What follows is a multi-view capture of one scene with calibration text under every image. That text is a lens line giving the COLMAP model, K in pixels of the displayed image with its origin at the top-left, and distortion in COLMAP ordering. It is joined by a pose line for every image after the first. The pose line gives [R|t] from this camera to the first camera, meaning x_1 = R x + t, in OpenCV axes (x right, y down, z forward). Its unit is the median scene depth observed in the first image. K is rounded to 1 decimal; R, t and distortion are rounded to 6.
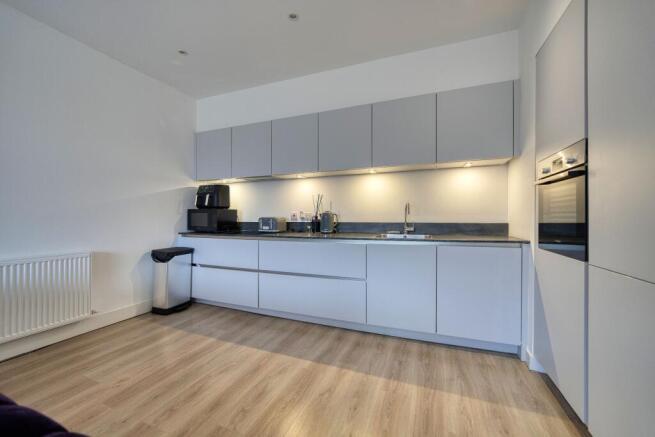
lens RADIAL K [[255.6, 0, 327.5], [0, 255.6, 218.5], [0, 0, 1]] dist [-0.000390, -0.000073]
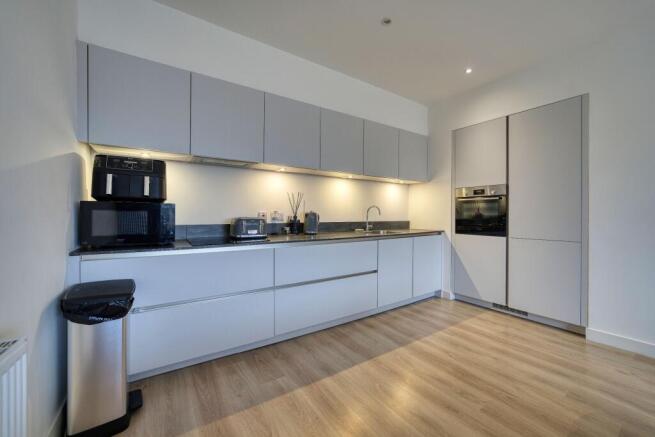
lens RADIAL K [[255.6, 0, 327.5], [0, 255.6, 218.5], [0, 0, 1]] dist [-0.000390, -0.000073]
pose [[0.573658, -0.010143, 0.819032, -0.822255], [-0.001999, 0.999903, 0.013783, -0.015720], [-0.819093, -0.009544, 0.573582, 0.440964]]
